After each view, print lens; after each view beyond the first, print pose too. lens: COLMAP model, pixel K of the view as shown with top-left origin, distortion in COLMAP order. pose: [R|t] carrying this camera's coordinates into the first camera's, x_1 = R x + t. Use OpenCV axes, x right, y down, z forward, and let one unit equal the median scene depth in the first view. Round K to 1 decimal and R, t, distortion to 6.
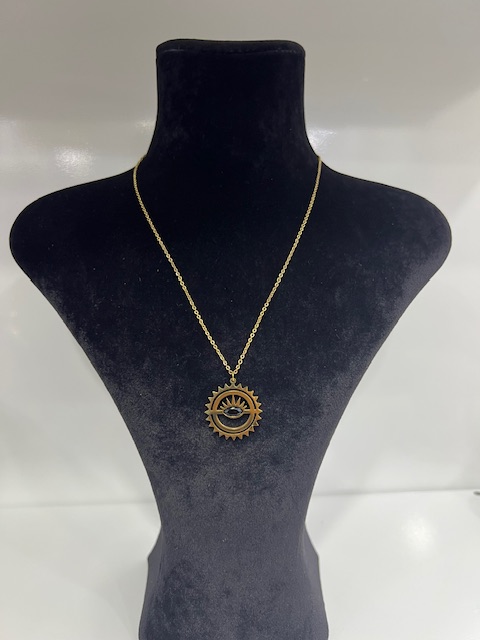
lens RADIAL K [[481.7, 0, 240.0], [0, 481.7, 320.0], [0, 0, 1]] dist [0.003250, -0.040852]
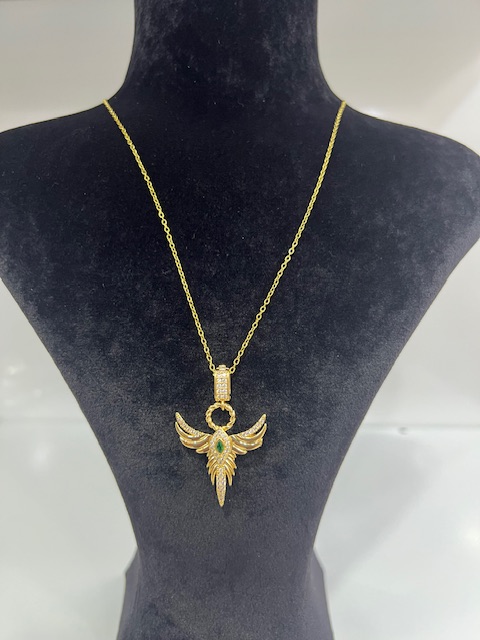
lens RADIAL K [[481.7, 0, 240.0], [0, 481.7, 320.0], [0, 0, 1]] dist [0.003250, -0.040852]
pose [[0.999795, 0.007715, 0.018694, -0.009206], [-0.008514, 0.999037, 0.043038, 0.009786], [-0.018344, -0.043189, 0.998899, 0.220349]]
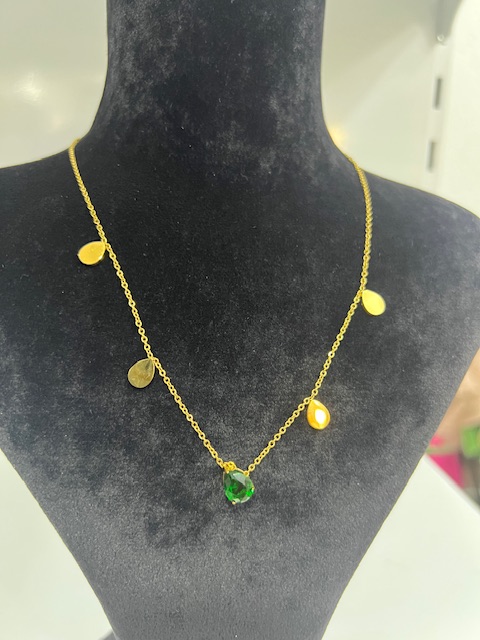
lens RADIAL K [[488.1, 0, 237.7], [0, 488.1, 318.5], [0, 0, 1]] dist [-0.003516, -0.044956]
pose [[0.991018, 0.007615, 0.133509, -0.099638], [-0.022928, 0.993269, 0.113537, -0.198843], [-0.131746, -0.115579, 0.984523, 0.330338]]
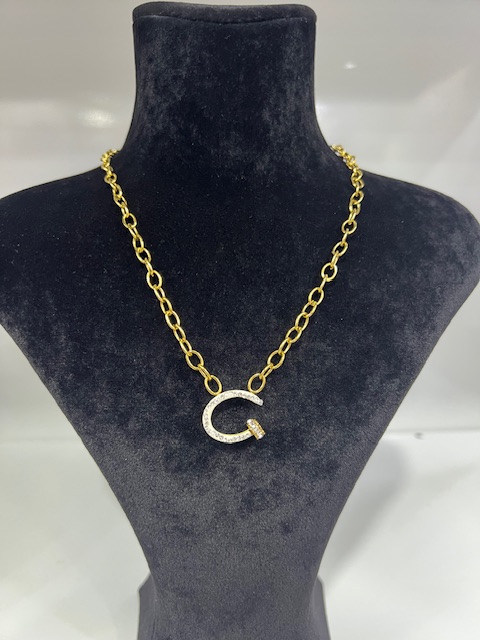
lens RADIAL K [[481.7, 0, 240.0], [0, 481.7, 320.0], [0, 0, 1]] dist [0.003250, -0.040852]
pose [[0.999451, -0.010359, 0.031455, -0.030723], [0.007341, 0.995487, 0.094610, -0.150492], [-0.032293, -0.094327, 0.995017, 0.174781]]
